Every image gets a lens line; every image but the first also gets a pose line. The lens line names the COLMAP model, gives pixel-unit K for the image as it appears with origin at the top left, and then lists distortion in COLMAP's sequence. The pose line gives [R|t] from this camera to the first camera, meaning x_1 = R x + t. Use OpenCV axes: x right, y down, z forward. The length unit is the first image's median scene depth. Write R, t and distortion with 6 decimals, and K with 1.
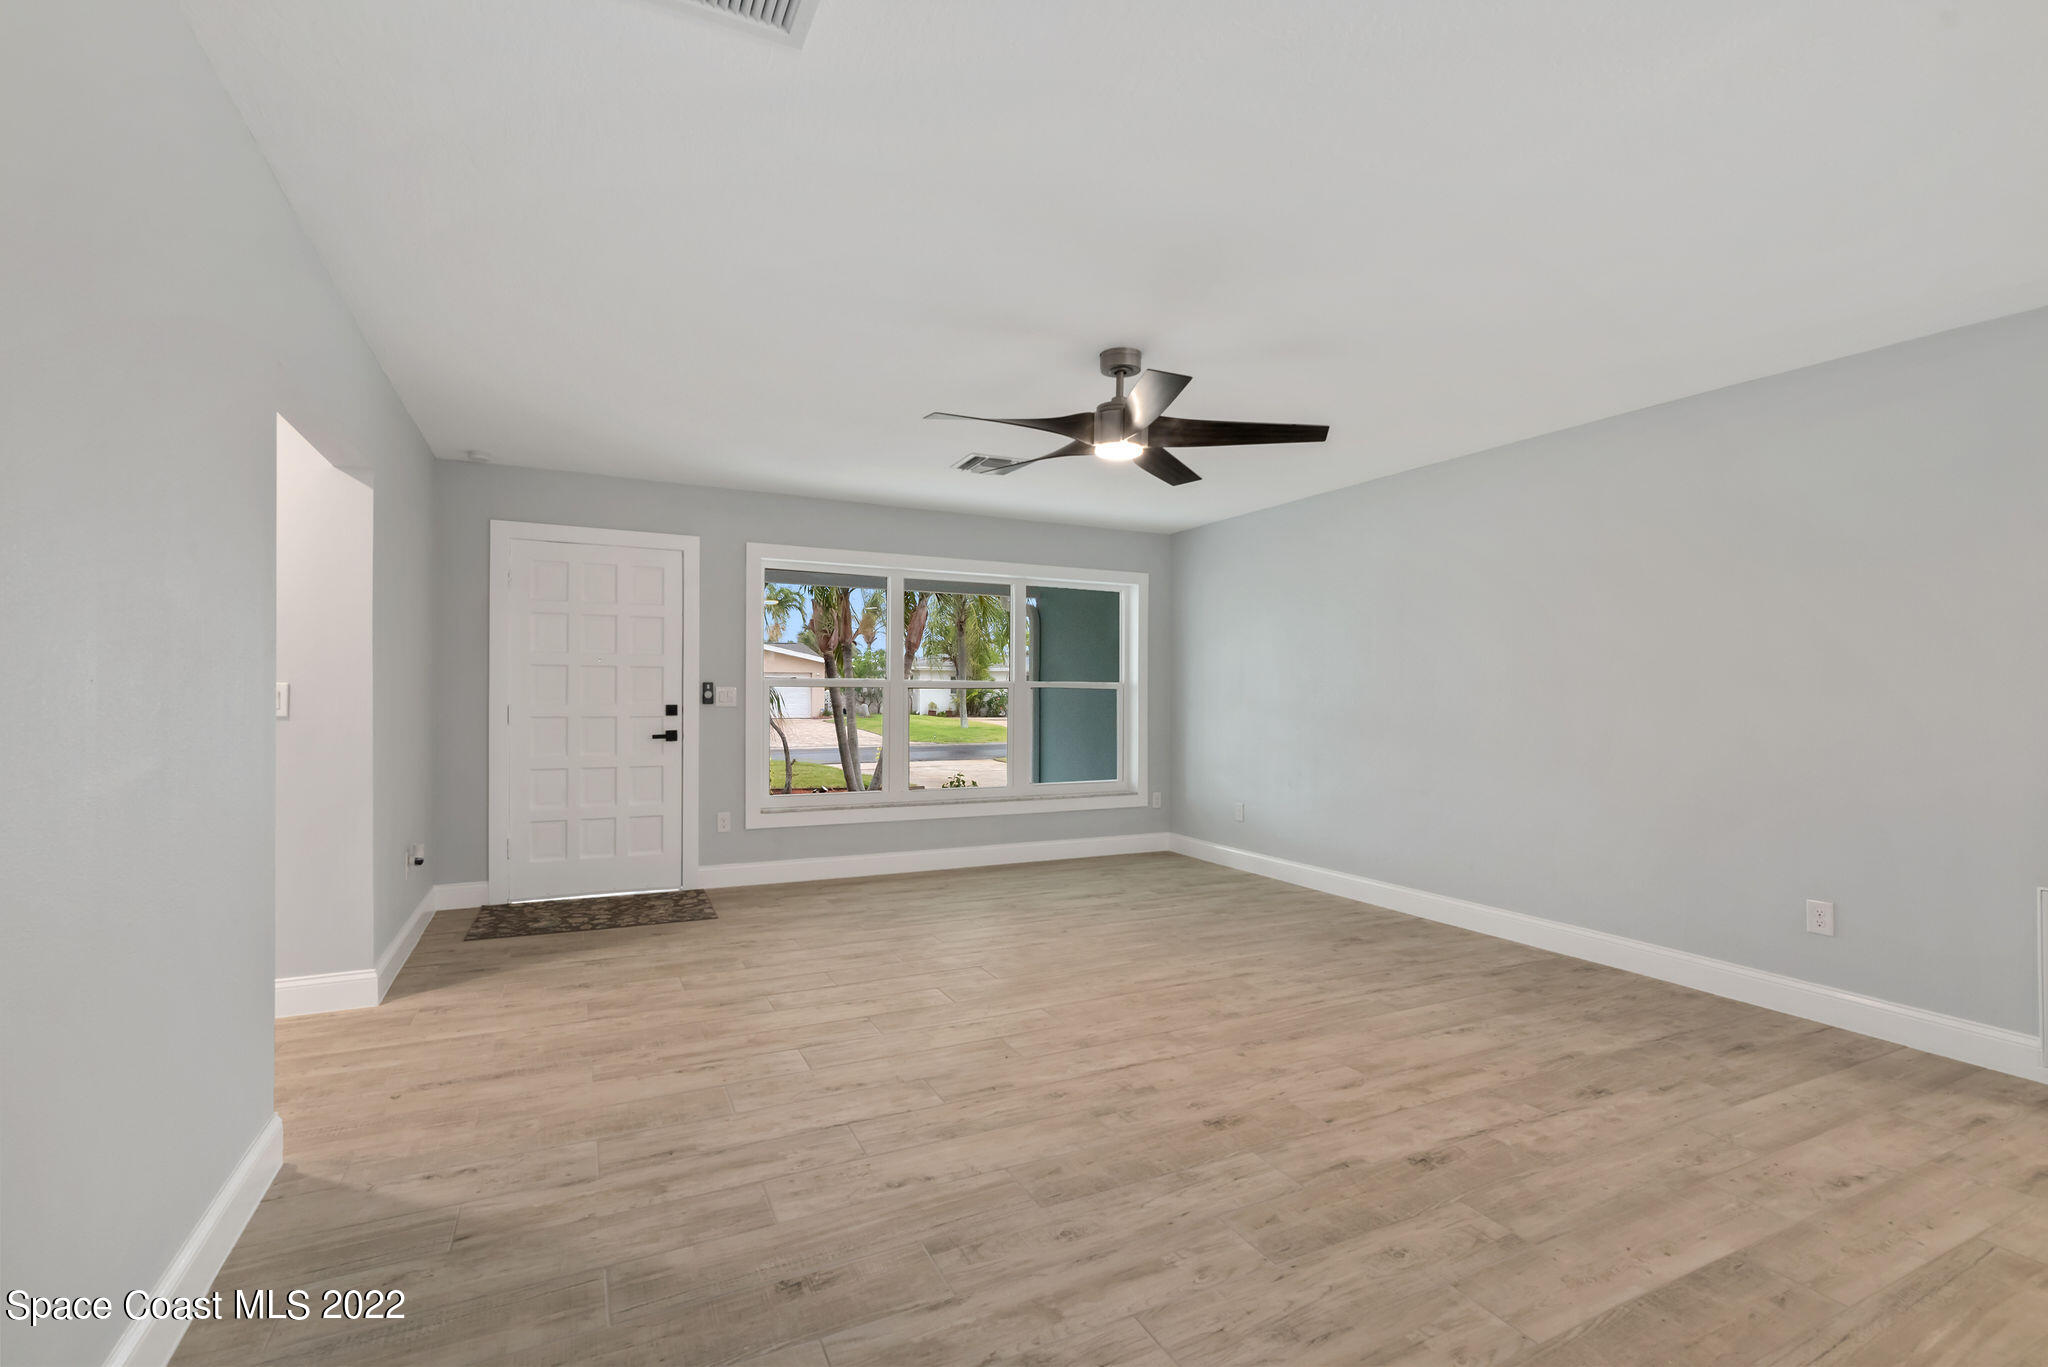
lens RADIAL K [[925.2, 0, 1024.0], [0, 925.2, 683.5], [0, 0, 1]] dist [-0.000299, 0.000702]
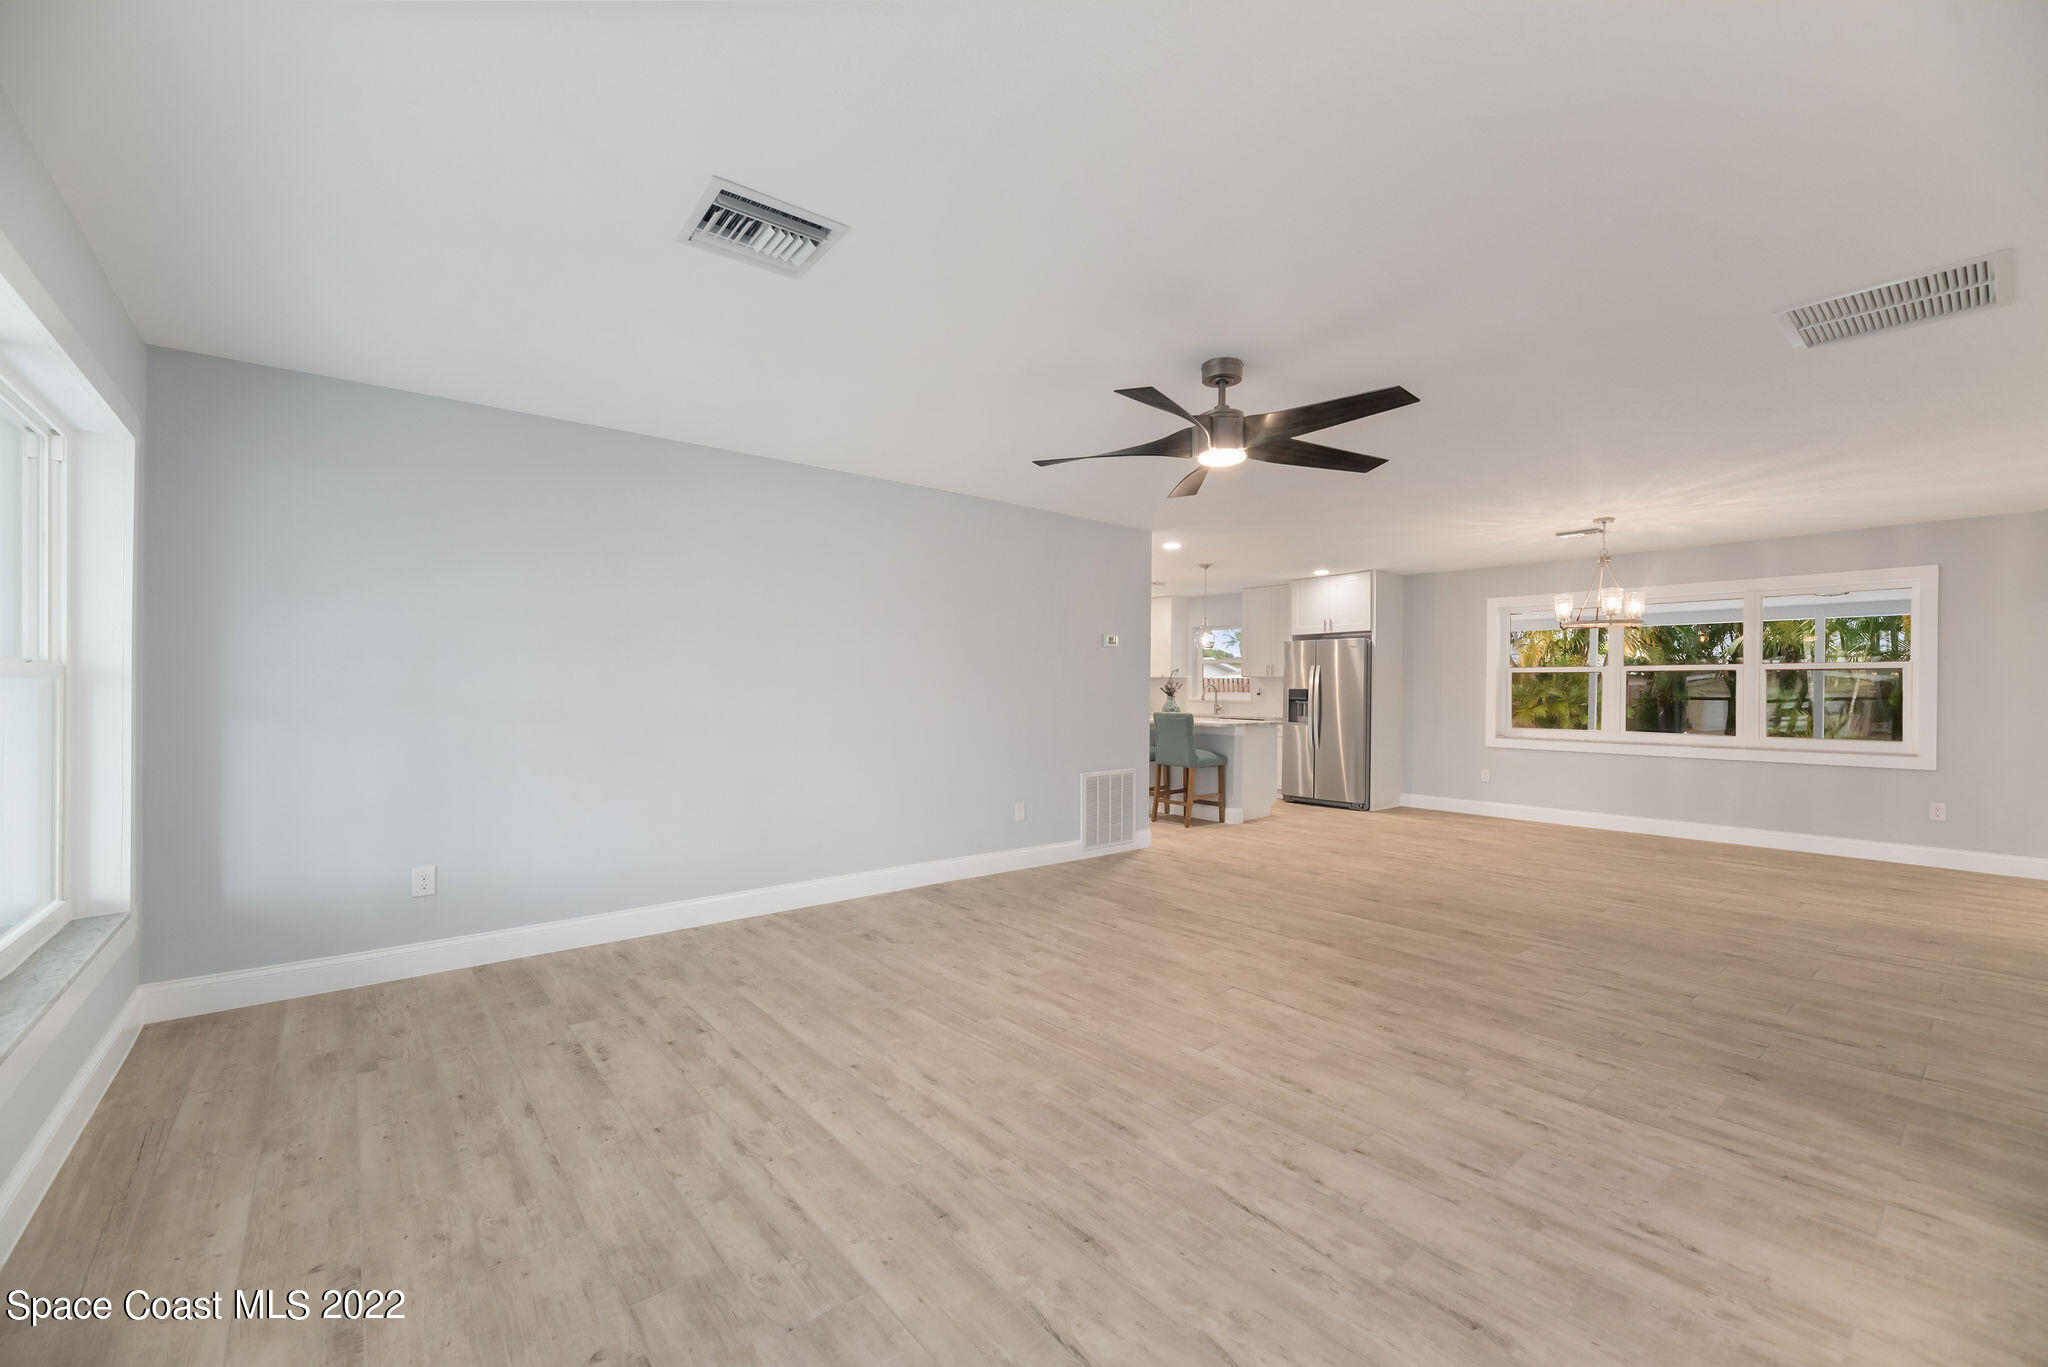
lens RADIAL K [[831.3, 0, 1024.0], [0, 831.3, 683.5], [0, 0, 1]] dist [0.003237, 0.000281]
pose [[-0.235922, -0.001520, 0.971771, -0.864005], [-0.017509, 0.999843, -0.002687, 0.008713], [-0.971614, -0.017649, -0.235912, 1.650887]]
